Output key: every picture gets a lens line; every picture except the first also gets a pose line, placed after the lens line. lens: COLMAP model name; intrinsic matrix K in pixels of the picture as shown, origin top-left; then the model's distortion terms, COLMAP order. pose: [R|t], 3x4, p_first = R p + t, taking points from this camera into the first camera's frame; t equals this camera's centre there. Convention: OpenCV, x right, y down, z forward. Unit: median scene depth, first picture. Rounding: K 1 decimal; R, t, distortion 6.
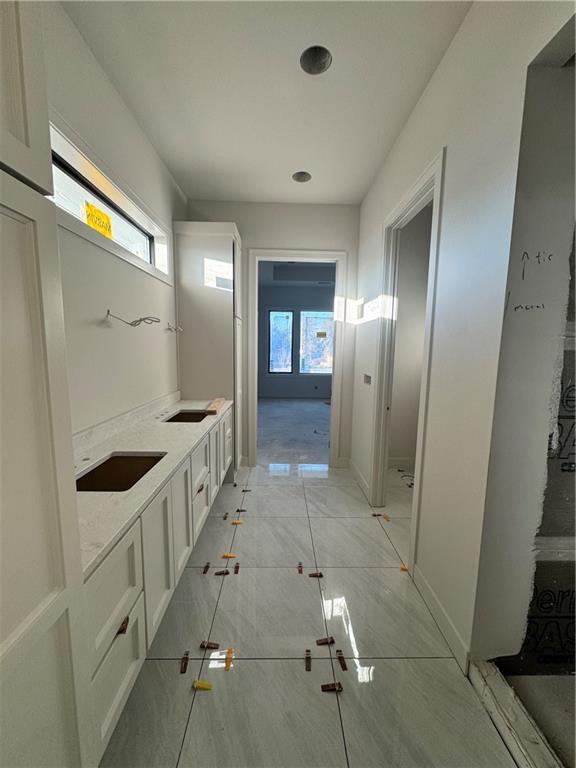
lens RADIAL K [[307.2, 0, 288.0], [0, 307.2, 384.0], [0, 0, 1]] dist [-0.000453, -0.000054]
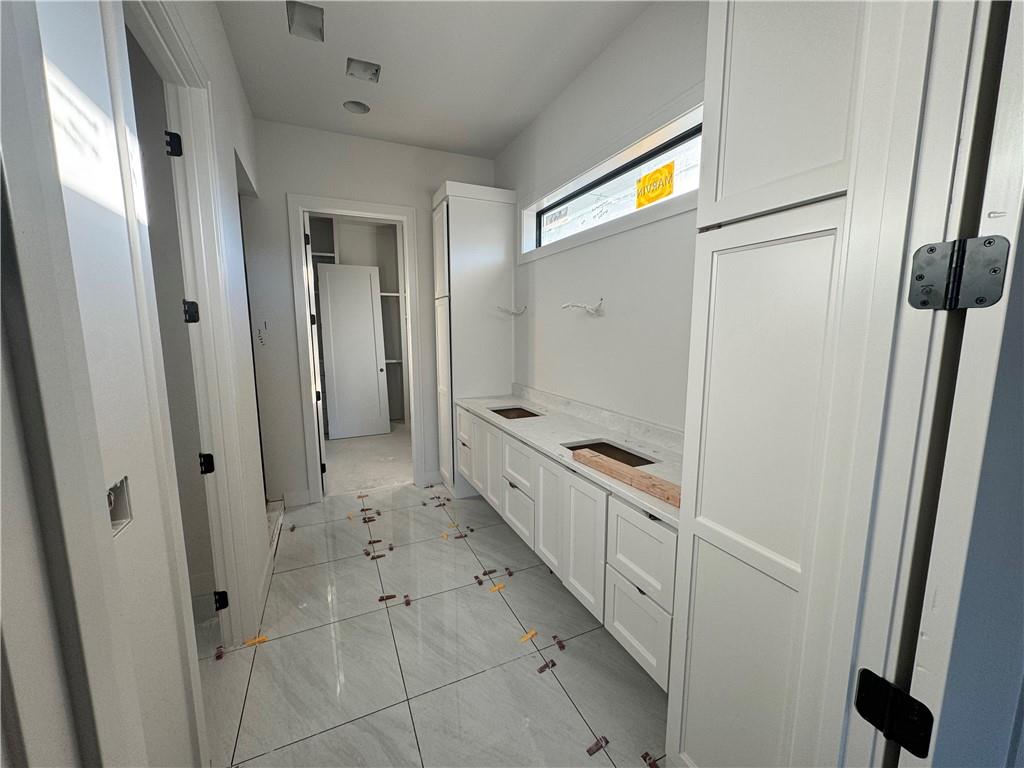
lens RADIAL K [[409.5, 0, 512.0], [0, 409.5, 384.0], [0, 0, 1]] dist [-0.000453, -0.000054]
pose [[-0.917860, 0.039987, -0.394885, 0.200159], [-0.062604, 0.967872, 0.243524, -0.262559], [0.391936, 0.248242, -0.885868, 2.011744]]
